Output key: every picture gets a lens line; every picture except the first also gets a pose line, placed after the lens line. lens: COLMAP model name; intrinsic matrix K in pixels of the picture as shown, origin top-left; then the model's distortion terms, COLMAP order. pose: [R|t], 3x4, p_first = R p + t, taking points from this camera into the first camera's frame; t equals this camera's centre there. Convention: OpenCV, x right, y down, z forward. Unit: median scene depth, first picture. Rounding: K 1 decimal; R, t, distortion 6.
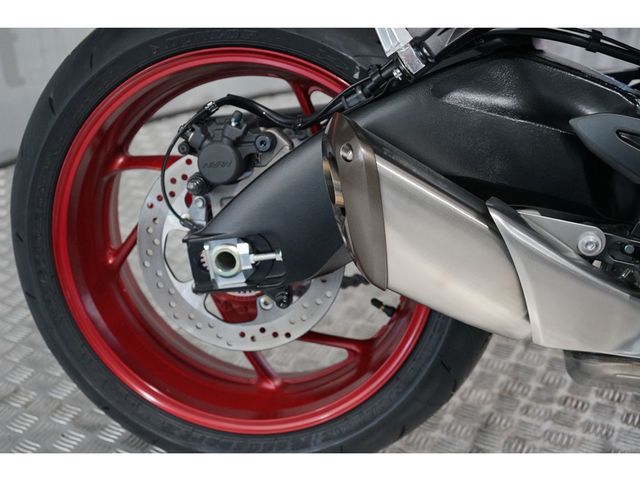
lens RADIAL K [[926.8, 0, 319.3], [0, 926.8, 240.1], [0, 0, 1]] dist [0.002330, 0.000000]
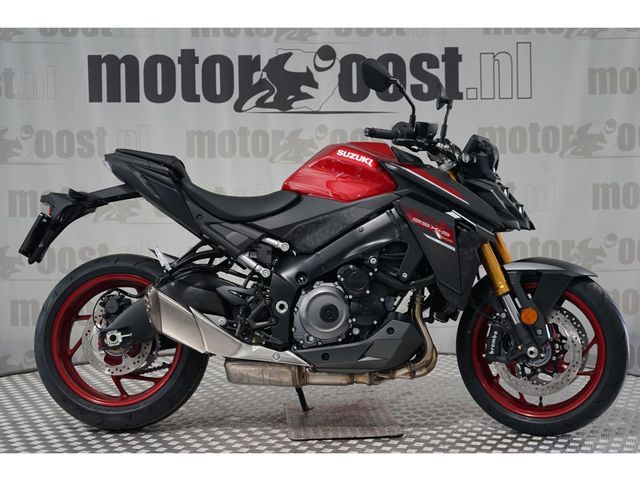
lens RADIAL K [[1068.5, 0, 321.9], [0, 1068.5, 244.0], [0, 0, 1]] dist [-0.046264, 0.000000]
pose [[0.990574, 0.014726, 0.136185, 0.101350], [0.041320, 0.915770, -0.399572, 1.194453], [-0.130598, 0.401433, 0.906529, -2.465244]]
